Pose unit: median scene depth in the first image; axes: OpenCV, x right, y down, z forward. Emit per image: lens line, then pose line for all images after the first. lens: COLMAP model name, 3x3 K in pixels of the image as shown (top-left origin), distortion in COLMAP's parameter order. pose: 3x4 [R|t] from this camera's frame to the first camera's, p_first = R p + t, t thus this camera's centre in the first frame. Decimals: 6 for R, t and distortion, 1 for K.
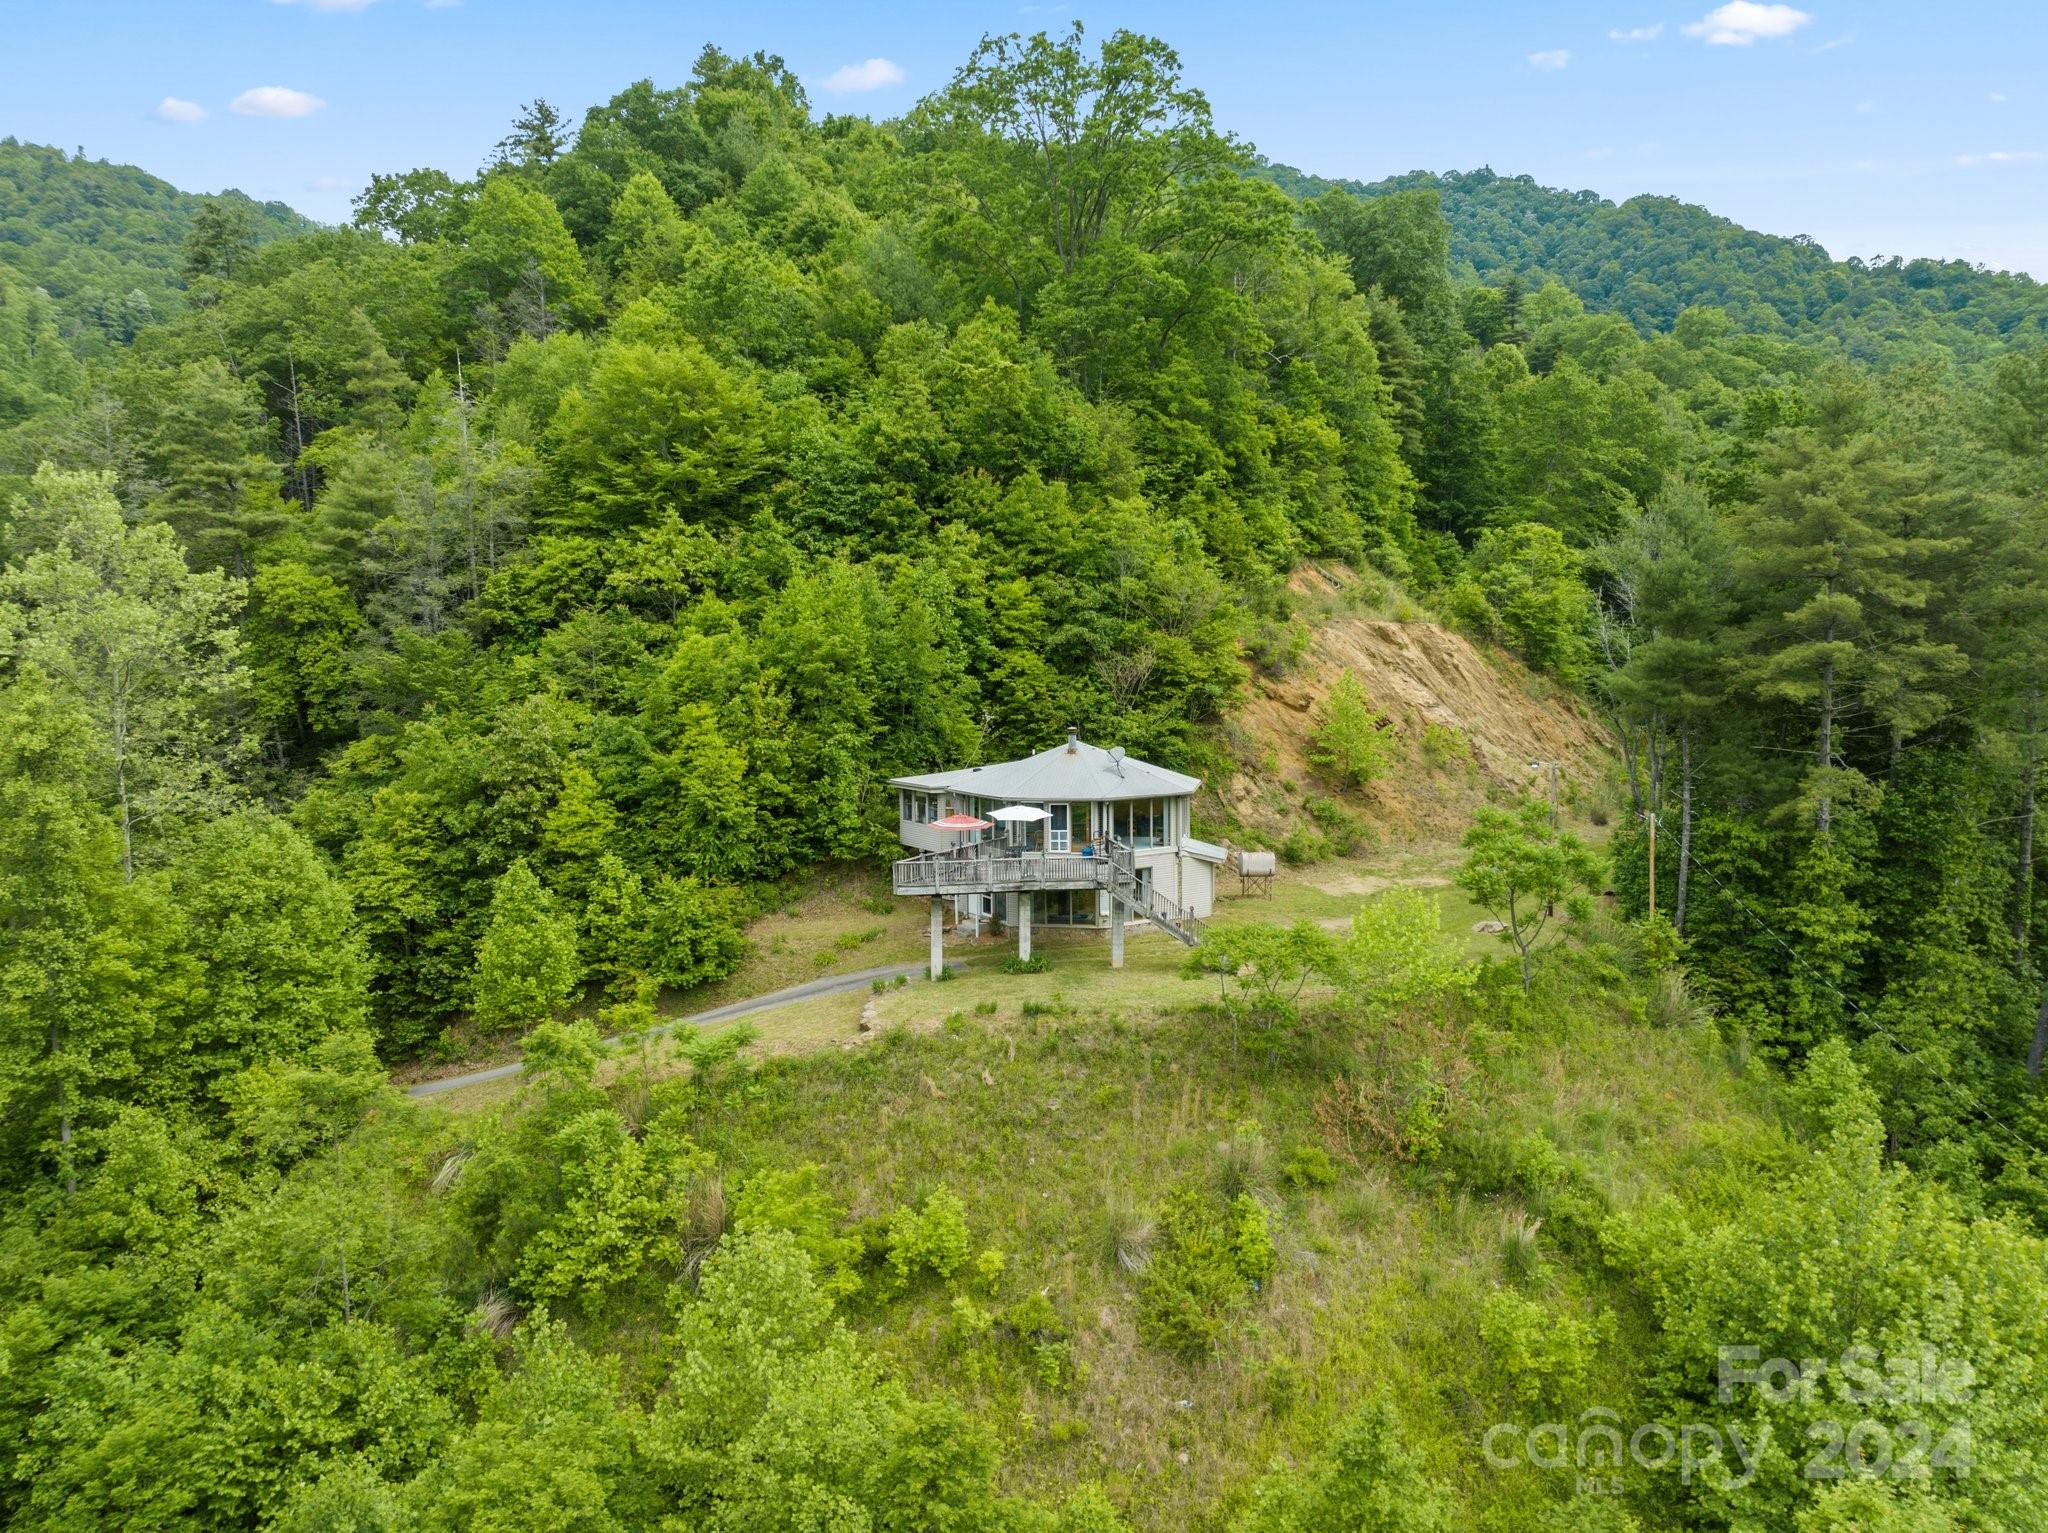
lens RADIAL K [[1442.9, 0, 1030.8], [0, 1442.9, 758.8], [0, 0, 1]] dist [-0.037188, -0.004594]
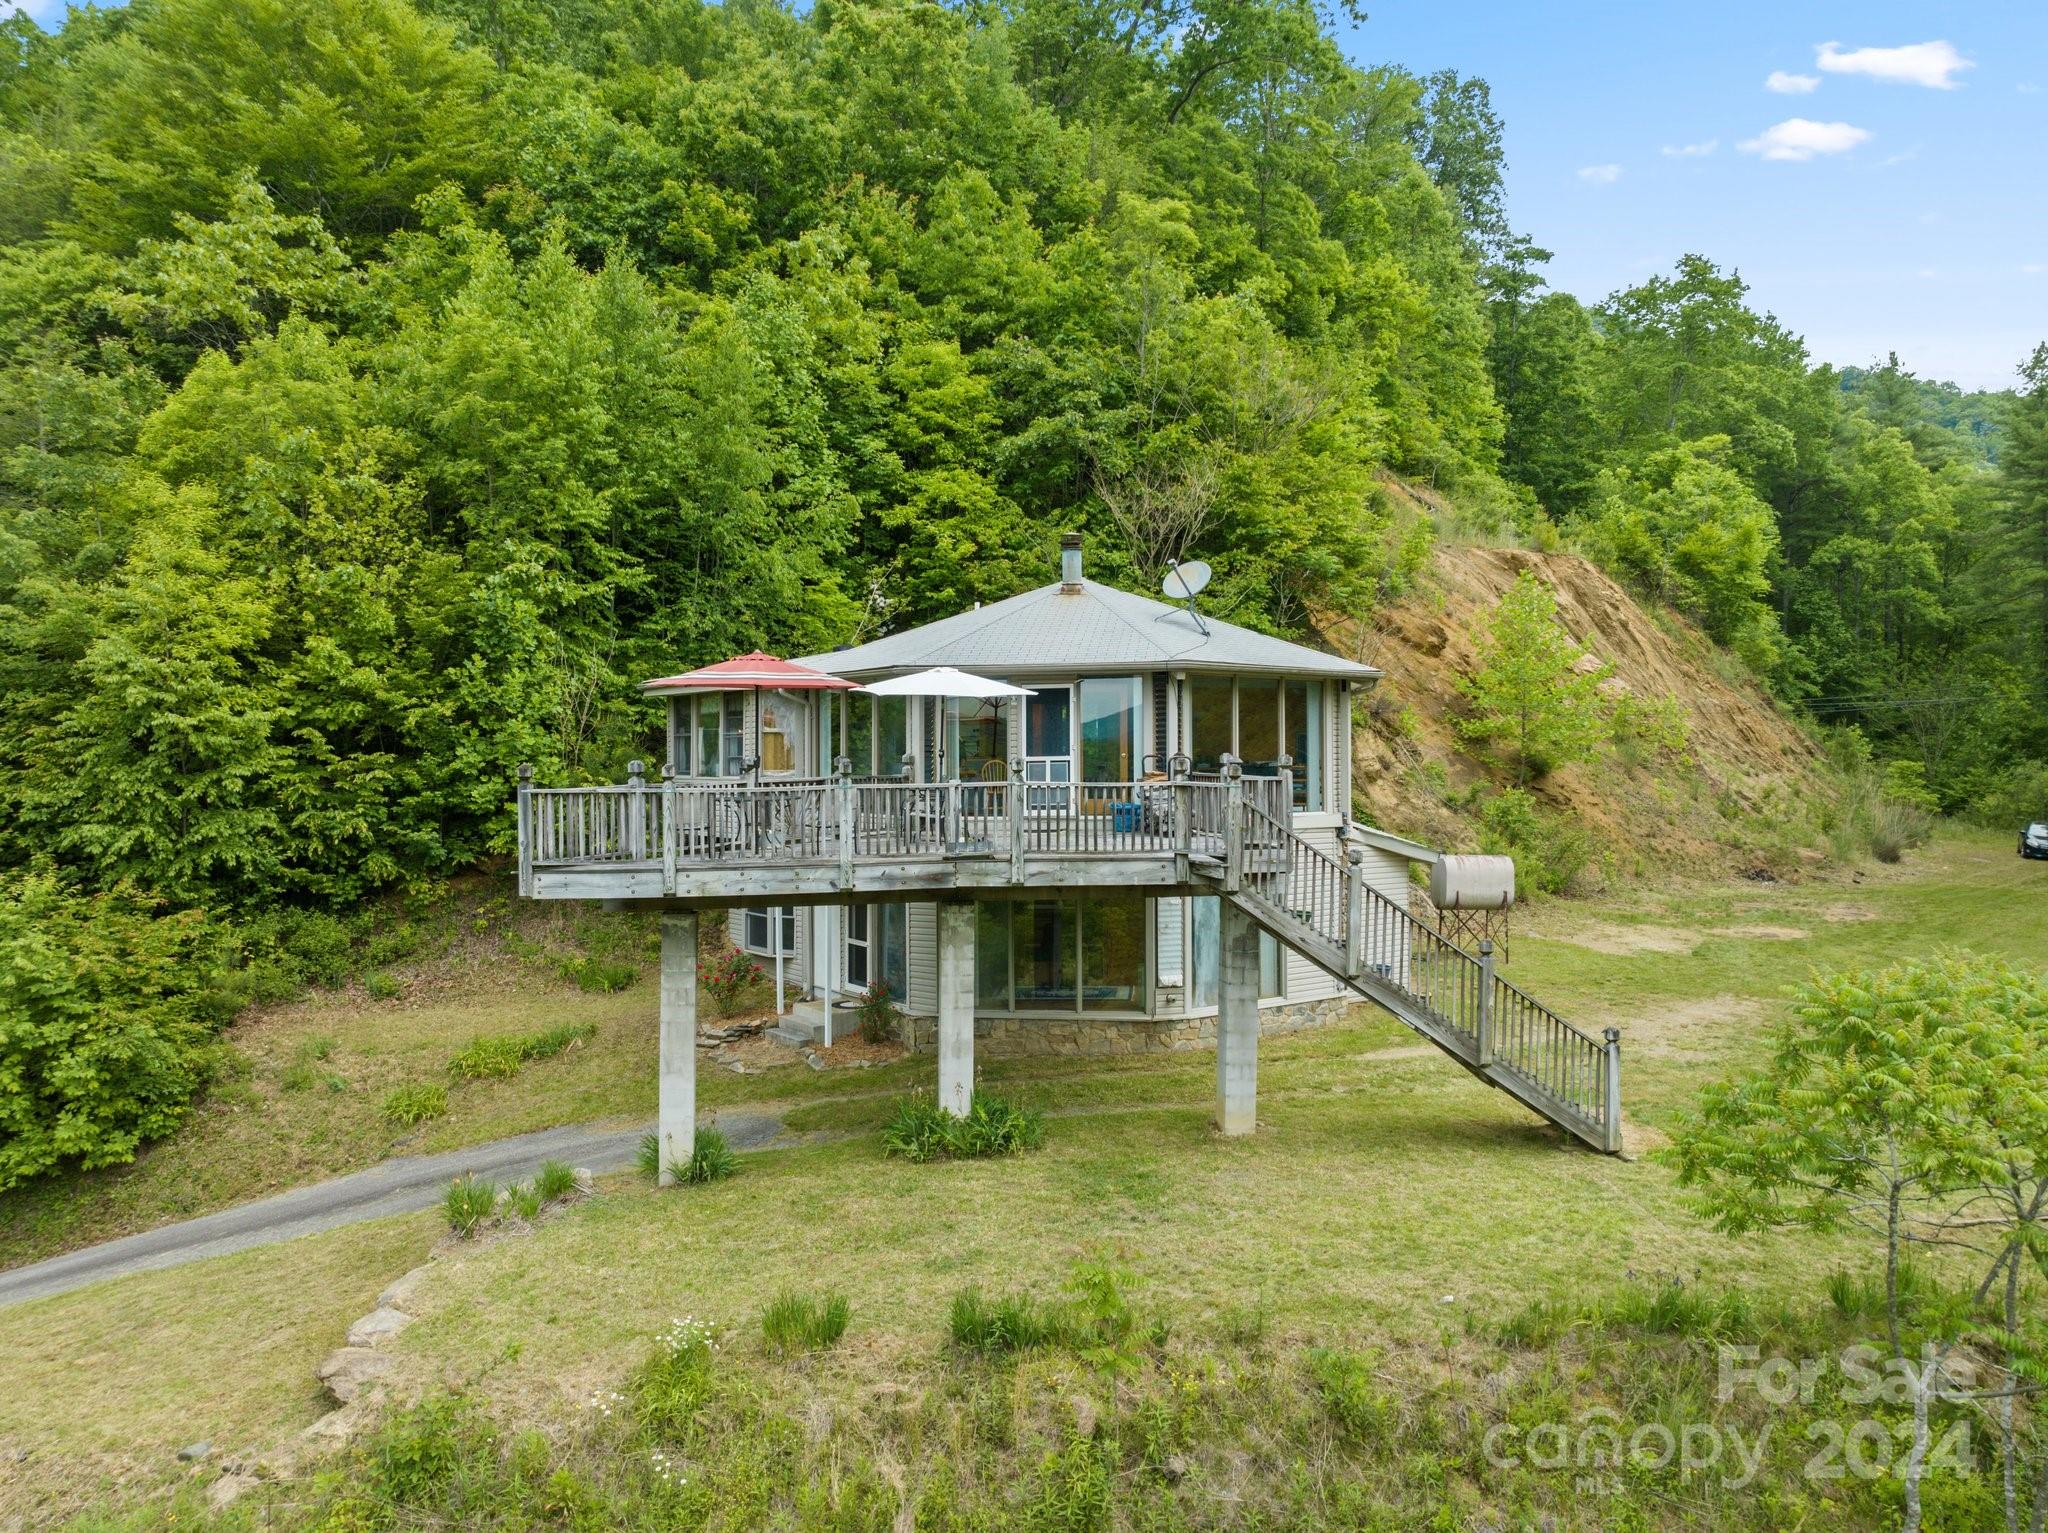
lens RADIAL K [[1442.9, 0, 1030.8], [0, 1442.9, 758.8], [0, 0, 1]] dist [-0.037188, -0.004594]
pose [[0.998552, 0.007360, 0.053280, -0.004364], [-0.002945, 0.996588, -0.082484, 0.073336], [-0.053705, 0.082208, 0.995167, 0.567695]]
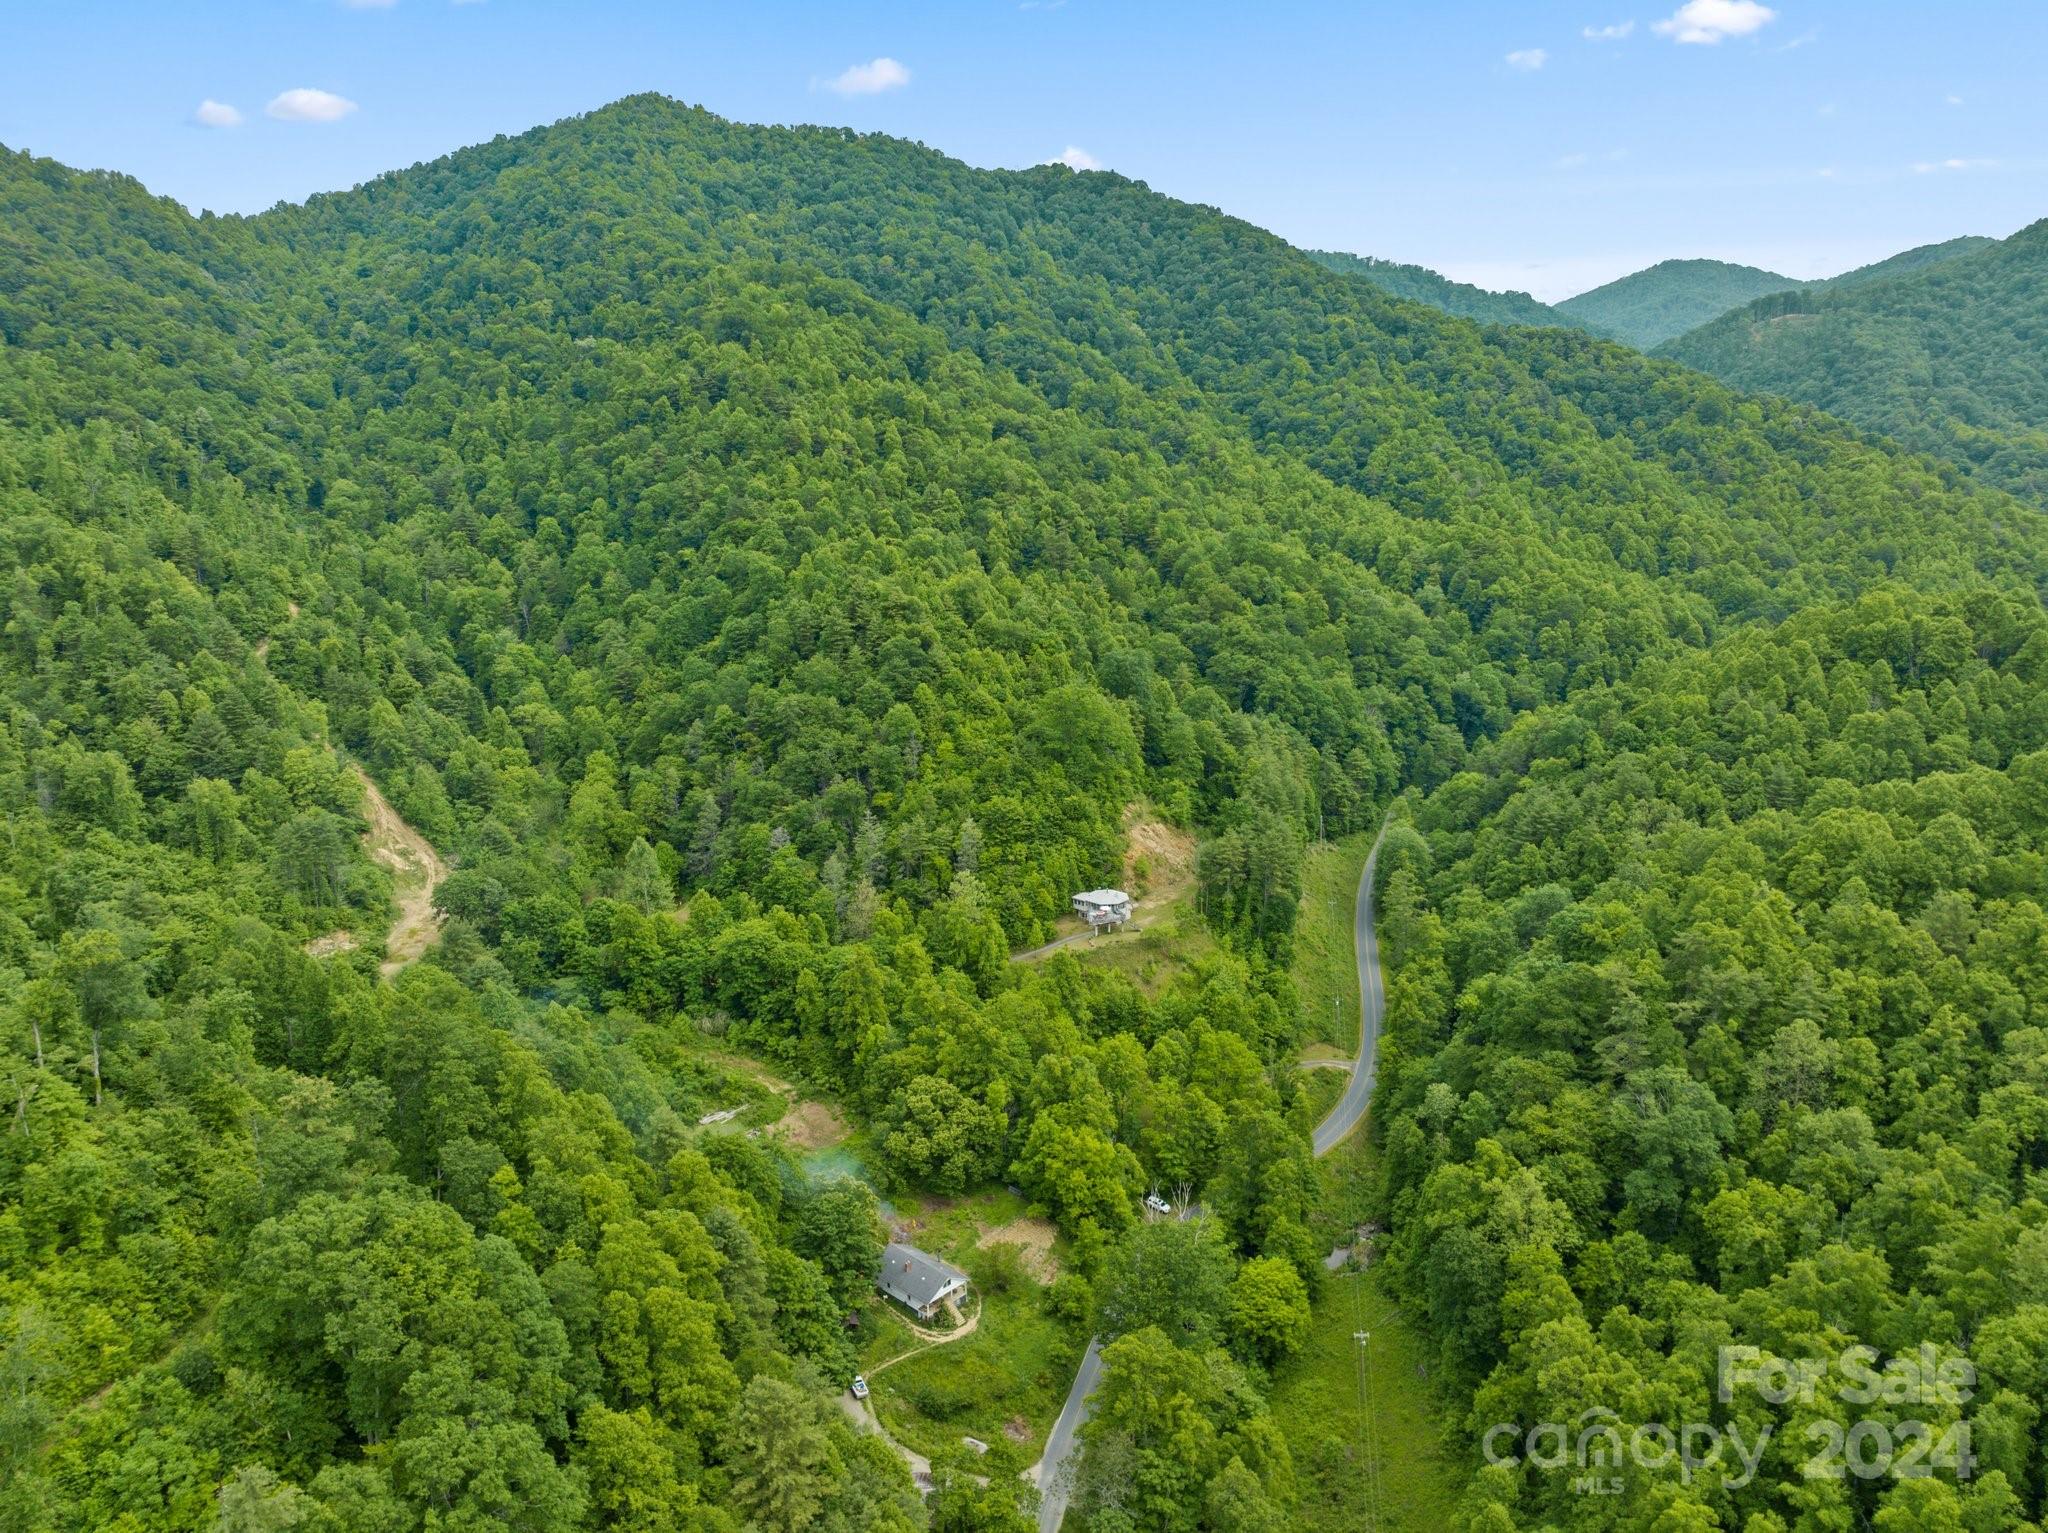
lens RADIAL K [[1434.9, 0, 1024.0], [0, 1434.9, 766.5], [0, 0, 1]] dist [-0.019376, -0.002362]
pose [[0.966059, -0.061858, 0.250806, -1.628595], [0.021643, 0.986875, 0.160031, -1.366215], [-0.257413, -0.149171, 0.954718, -4.131409]]
